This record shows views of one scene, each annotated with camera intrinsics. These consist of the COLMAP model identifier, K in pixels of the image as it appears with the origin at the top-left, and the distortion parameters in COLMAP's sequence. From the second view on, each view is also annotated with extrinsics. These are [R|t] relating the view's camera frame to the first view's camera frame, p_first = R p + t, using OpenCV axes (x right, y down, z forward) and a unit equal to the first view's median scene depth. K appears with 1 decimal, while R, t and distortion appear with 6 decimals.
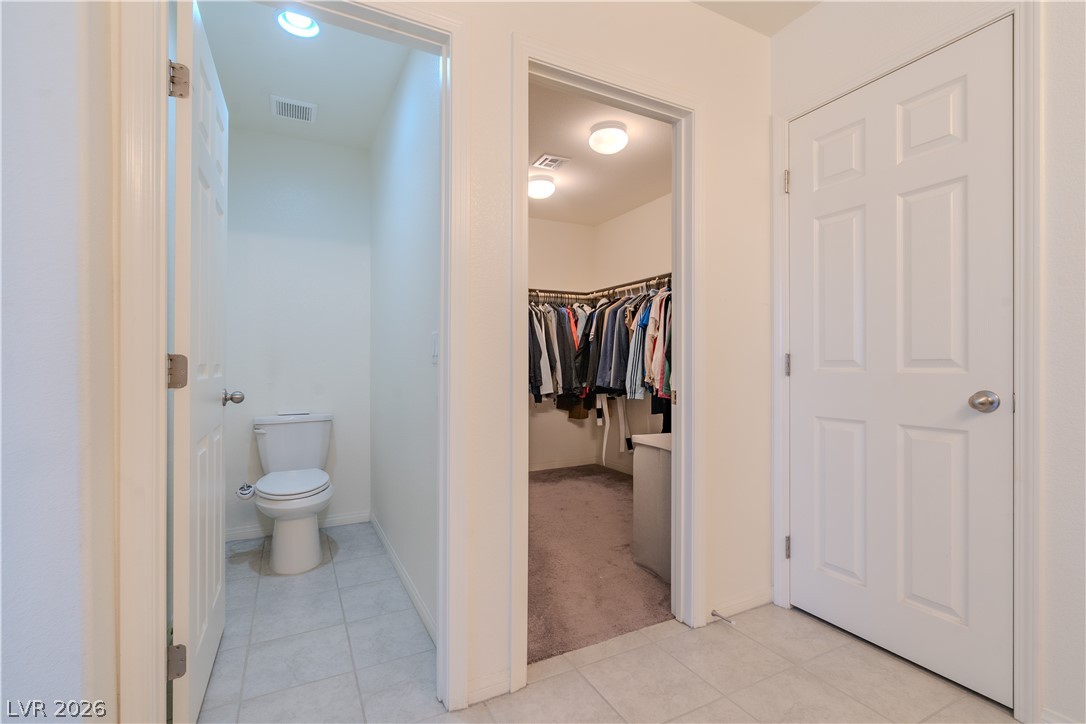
lens RADIAL K [[490.5, 0, 536.8], [0, 490.5, 364.6], [0, 0, 1]] dist [-0.002669, 0.001165]
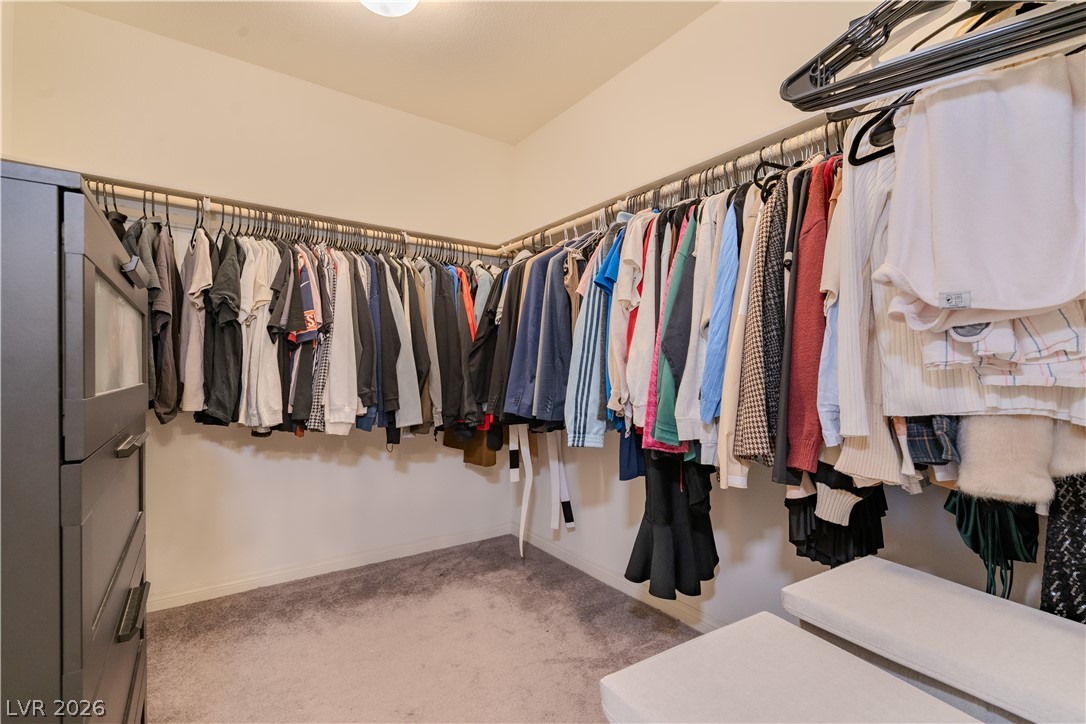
lens RADIAL K [[490.5, 0, 536.8], [0, 490.5, 364.6], [0, 0, 1]] dist [-0.002669, 0.001165]
pose [[0.990622, 0.014096, 0.135904, 0.083967], [-0.011911, 0.999787, -0.016876, 0.002893], [-0.136113, 0.015099, 0.990578, 0.496832]]
